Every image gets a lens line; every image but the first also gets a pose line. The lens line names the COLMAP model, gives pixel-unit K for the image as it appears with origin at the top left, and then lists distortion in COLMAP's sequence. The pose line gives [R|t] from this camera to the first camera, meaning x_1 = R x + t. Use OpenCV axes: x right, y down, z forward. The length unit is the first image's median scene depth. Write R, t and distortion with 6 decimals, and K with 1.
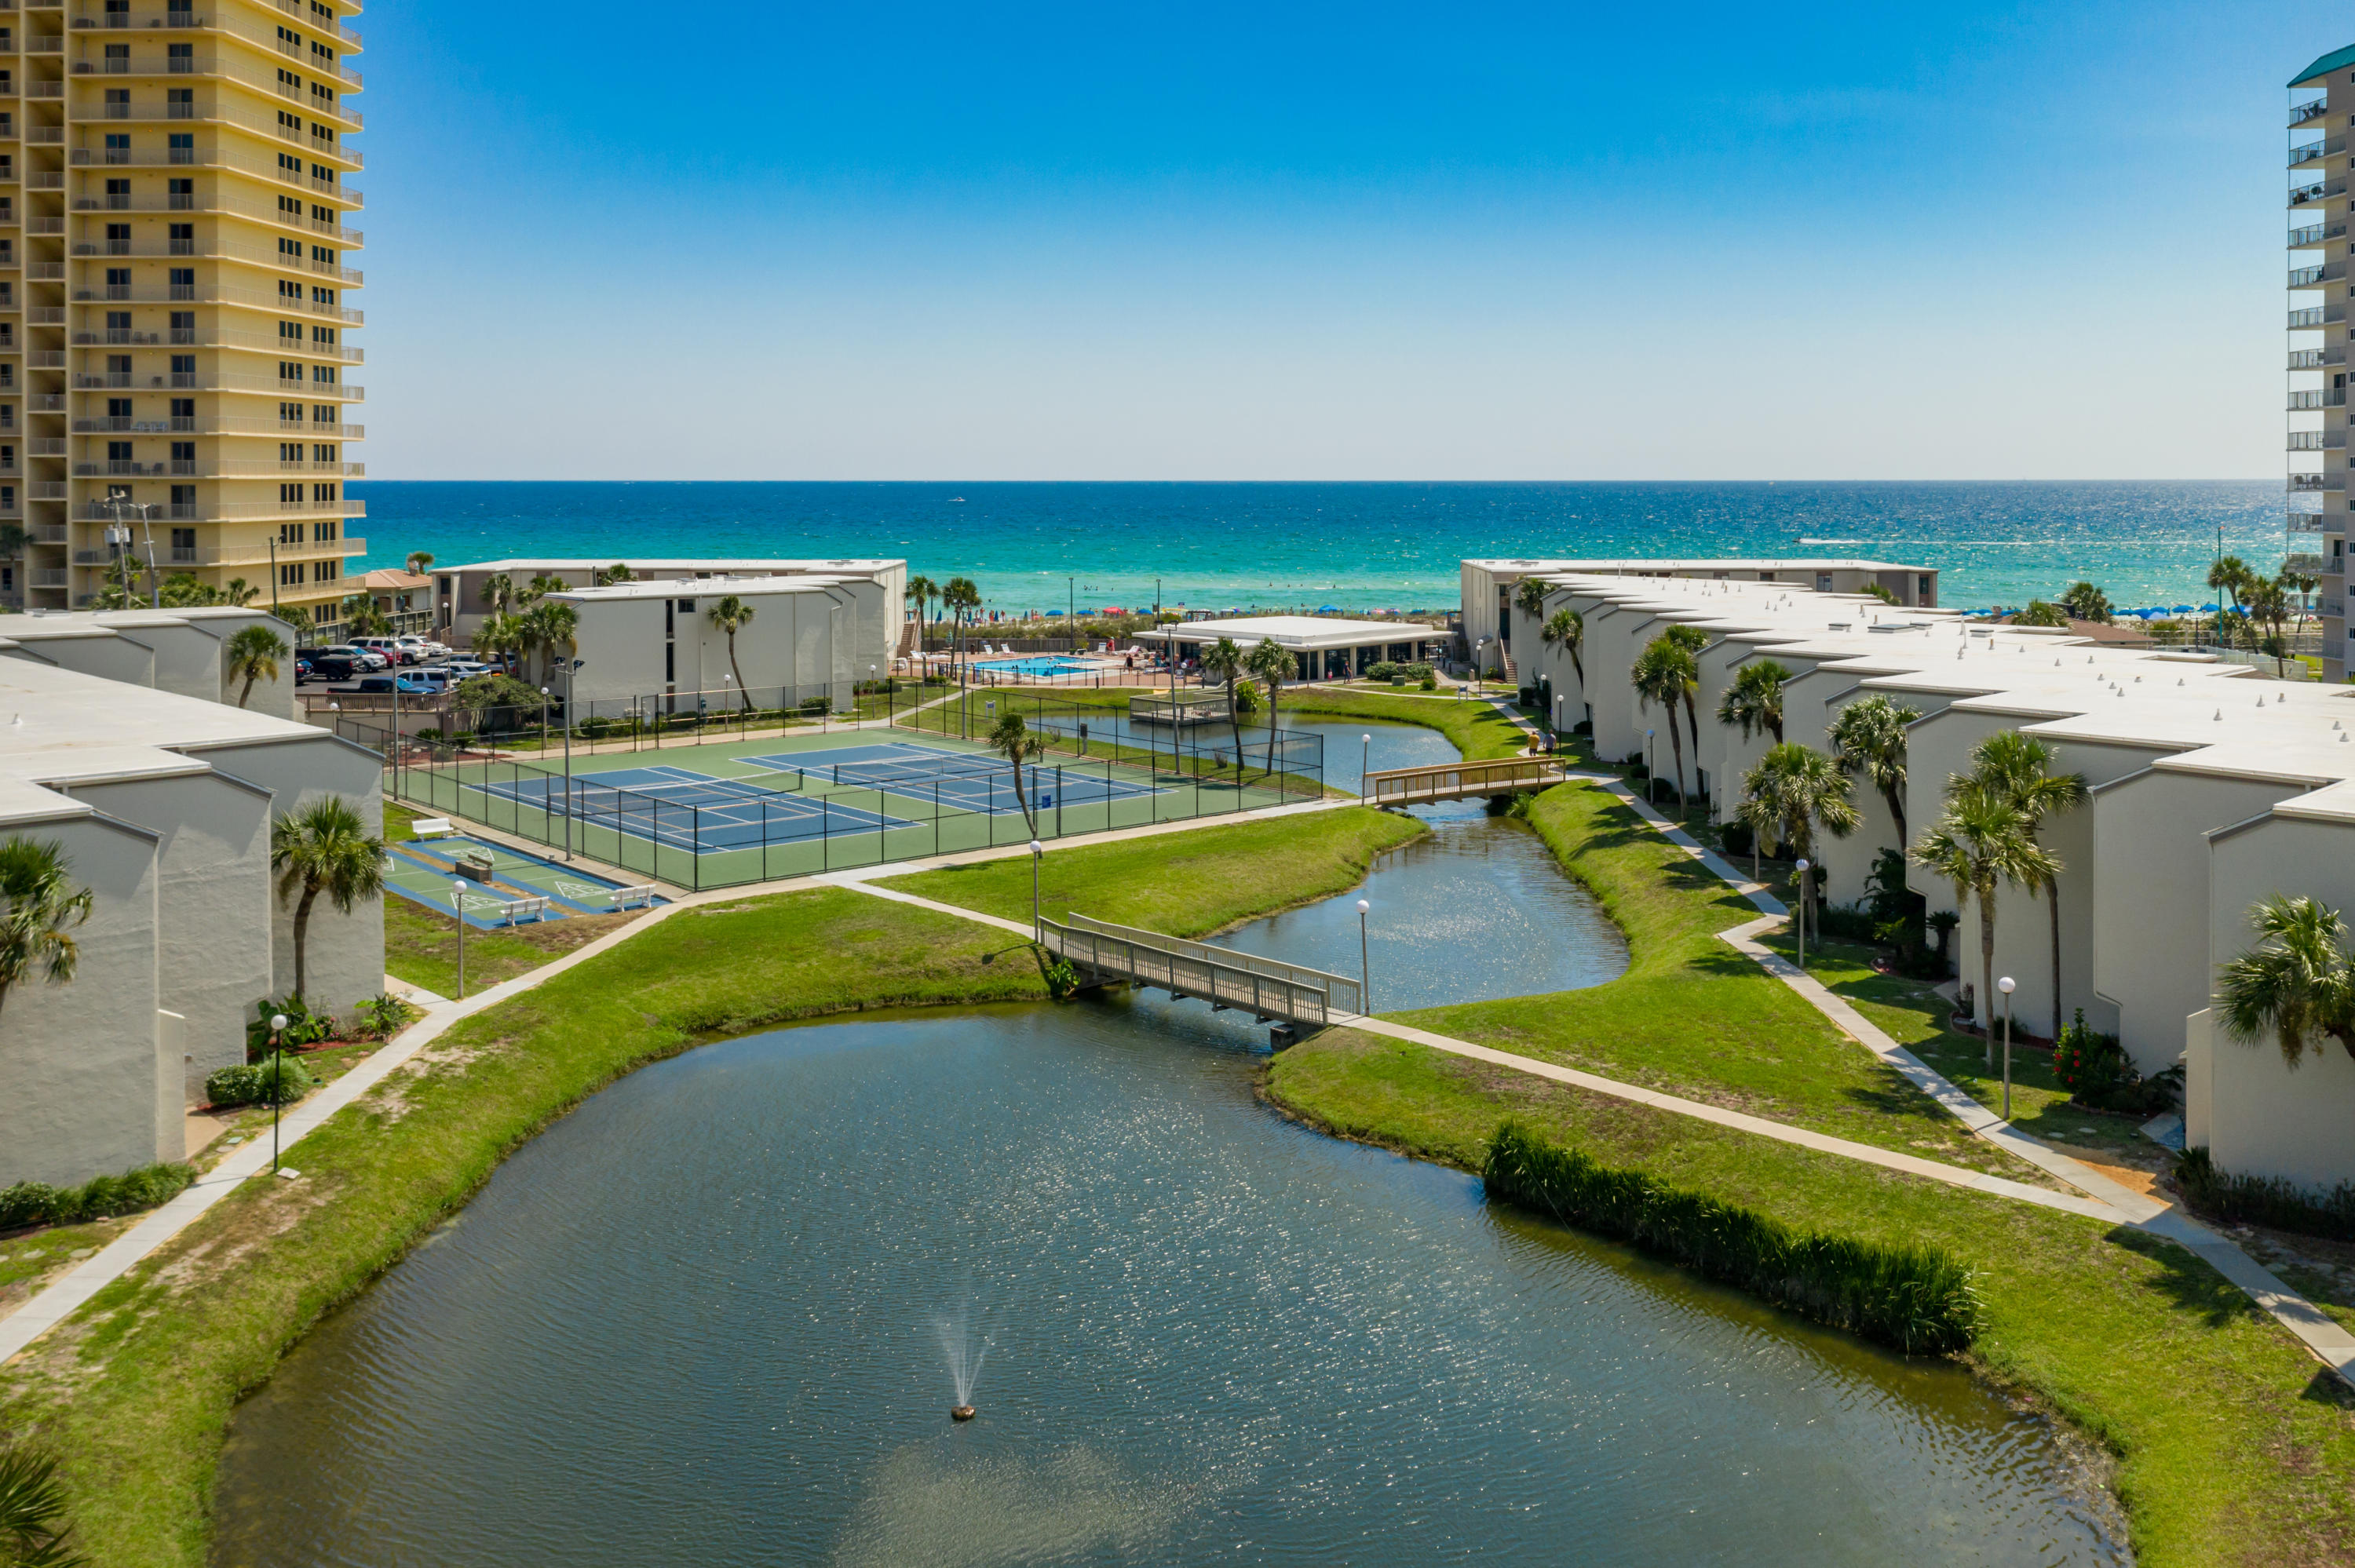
lens RADIAL K [[1993.6, 0, 1177.5], [0, 1993.6, 784.0], [0, 0, 1]] dist [0.004762, -0.000166]
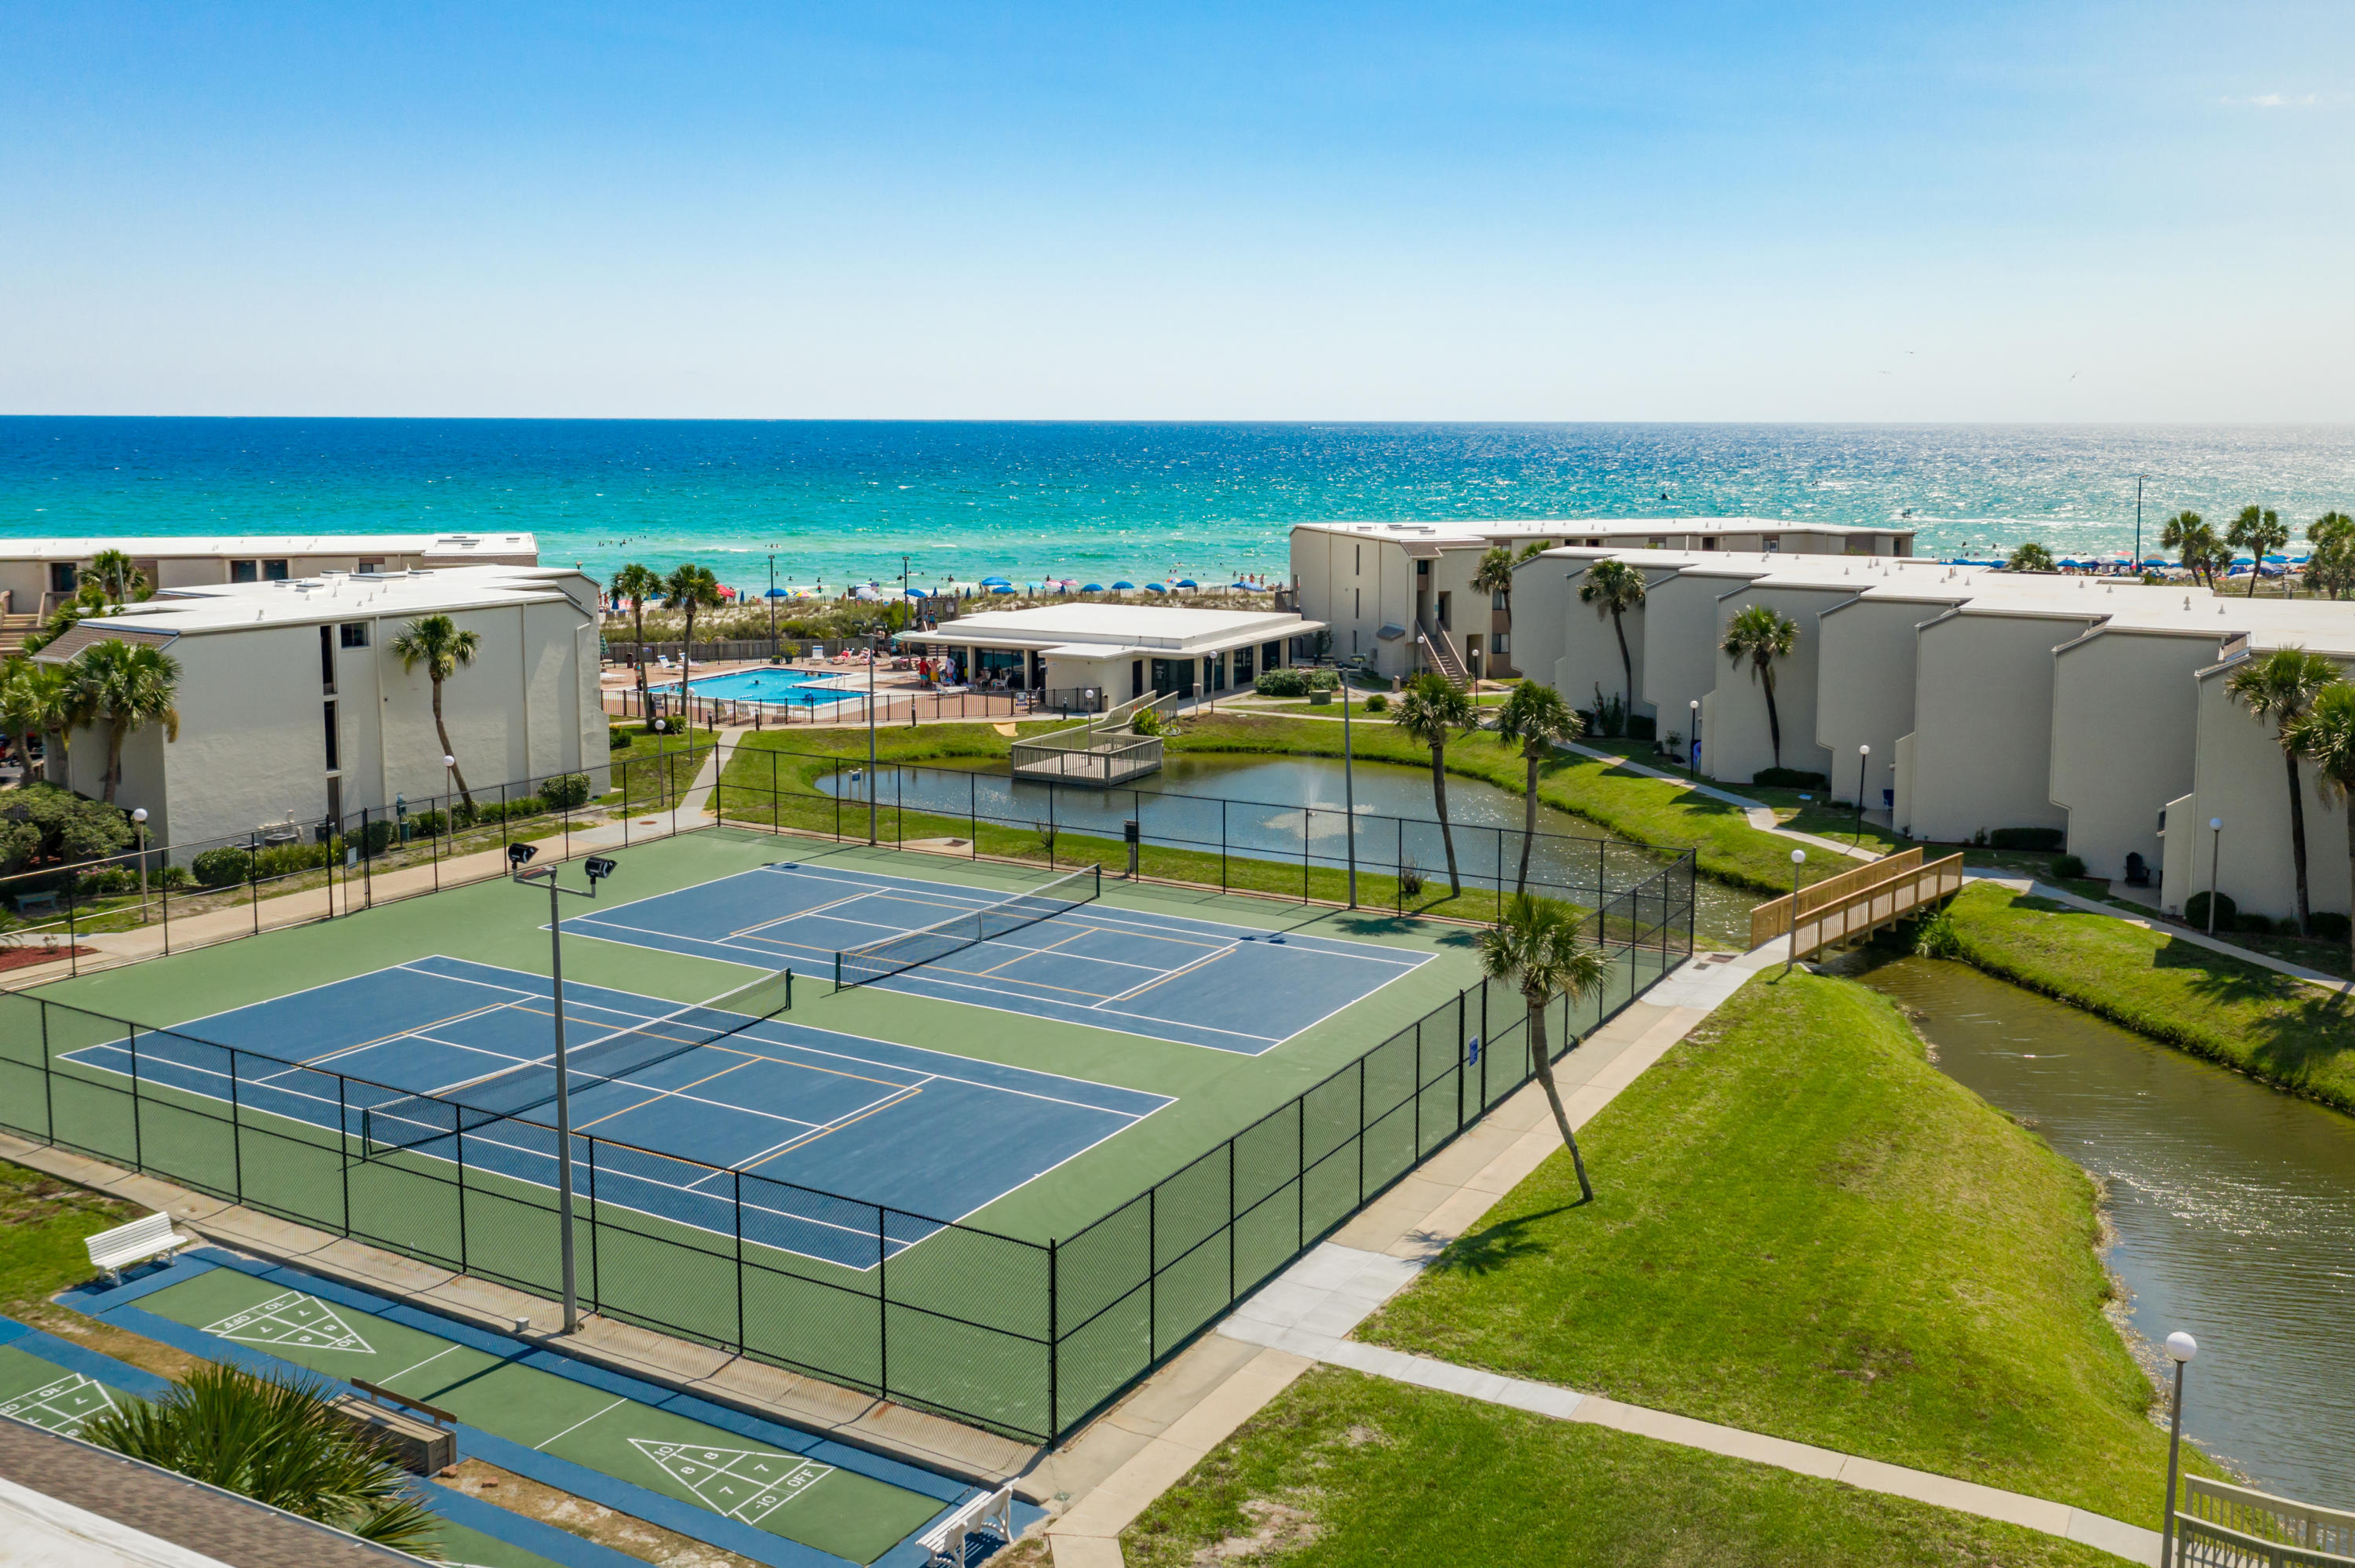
lens RADIAL K [[2103.5, 0, 1189.4], [0, 2103.5, 621.7], [0, 0, 1]] dist [-0.004771, -0.017562]
pose [[0.947368, -0.027162, 0.318993, -0.185850], [0.044492, 0.997896, -0.047163, -0.047764], [-0.317041, 0.058873, 0.946583, 0.313971]]
